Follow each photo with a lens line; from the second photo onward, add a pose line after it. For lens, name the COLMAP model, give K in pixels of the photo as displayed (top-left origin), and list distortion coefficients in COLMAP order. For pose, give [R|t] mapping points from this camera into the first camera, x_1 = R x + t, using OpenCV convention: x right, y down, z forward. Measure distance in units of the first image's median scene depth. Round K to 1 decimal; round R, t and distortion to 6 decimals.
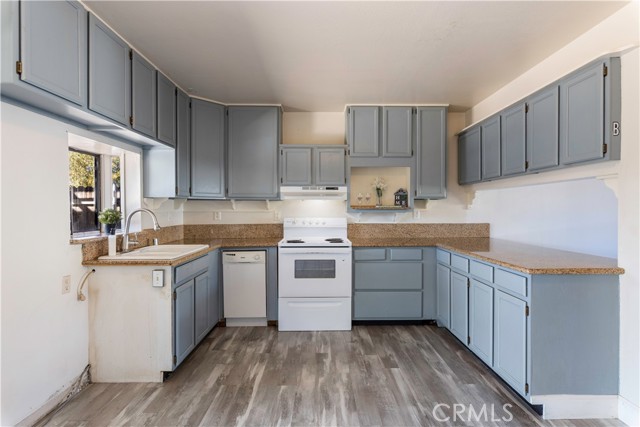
lens RADIAL K [[332.3, 0, 322.6], [0, 332.3, 210.3], [0, 0, 1]] dist [-0.003514, -0.000857]
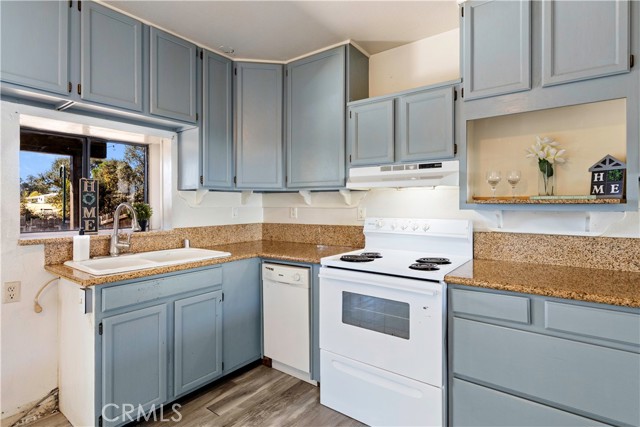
lens RADIAL K [[327.6, 0, 320.9], [0, 327.6, 203.0], [0, 0, 1]] dist [-0.001584, -0.000661]
pose [[0.795402, -0.002857, -0.606076, 0.211653], [-0.002567, 0.999964, -0.008082, -0.000015], [0.606077, 0.007984, 0.795366, 0.469417]]
